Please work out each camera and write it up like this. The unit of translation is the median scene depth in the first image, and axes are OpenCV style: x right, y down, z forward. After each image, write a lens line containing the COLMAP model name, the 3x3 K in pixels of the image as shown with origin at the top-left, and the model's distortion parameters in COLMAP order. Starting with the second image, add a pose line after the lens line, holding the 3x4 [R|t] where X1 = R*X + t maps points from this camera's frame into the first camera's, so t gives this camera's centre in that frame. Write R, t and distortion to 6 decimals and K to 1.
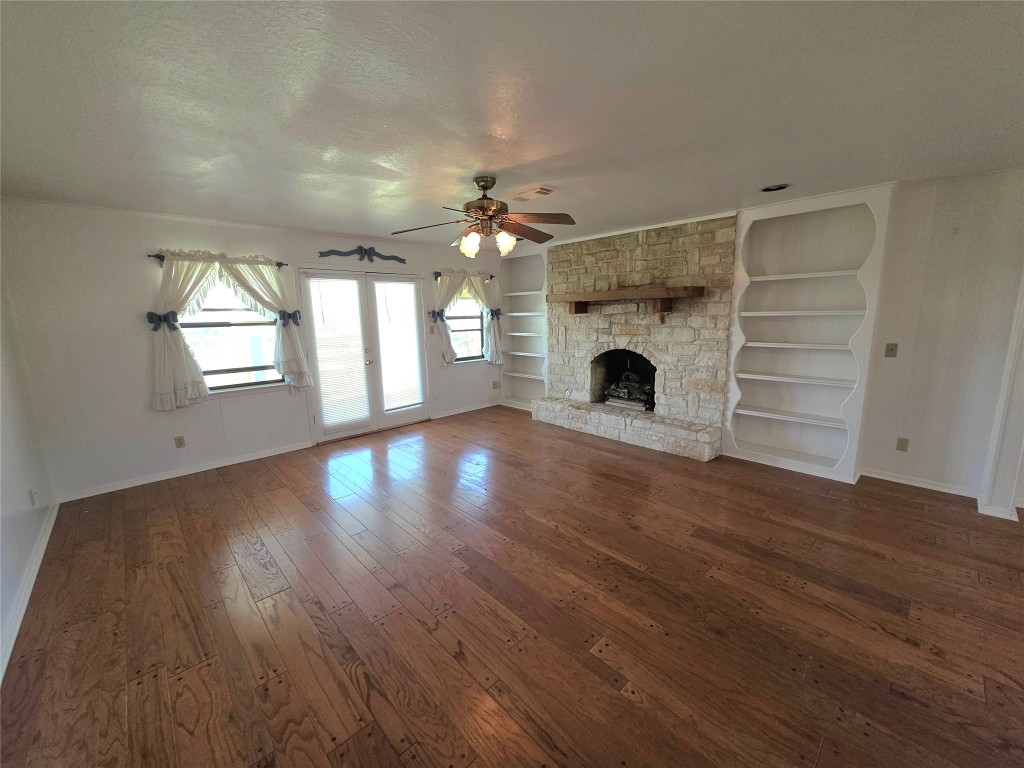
lens RADIAL K [[406.9, 0, 512.5], [0, 406.9, 384.4], [0, 0, 1]] dist [0.000469, -0.000049]
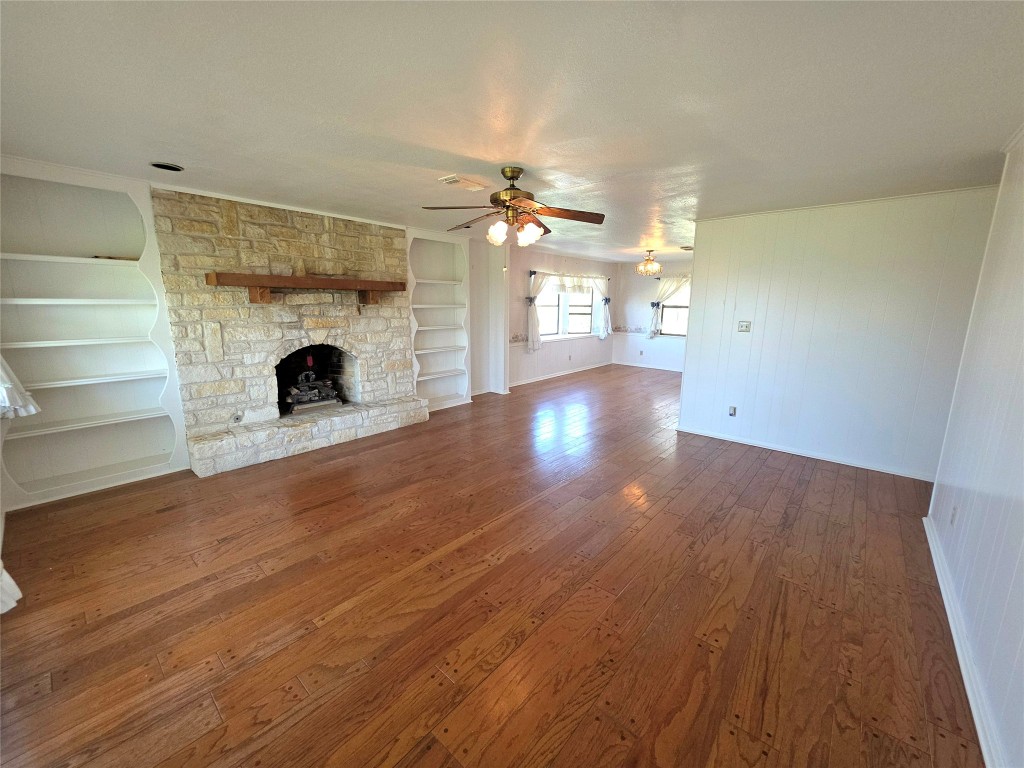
lens RADIAL K [[406.9, 0, 511.9], [0, 406.9, 384.7], [0, 0, 1]] dist [0.000469, -0.000049]
pose [[-0.095585, -0.174142, 0.980070, -0.700283], [0.169074, 0.967432, 0.188386, -0.103816], [-0.980957, 0.183711, -0.063029, 0.699370]]
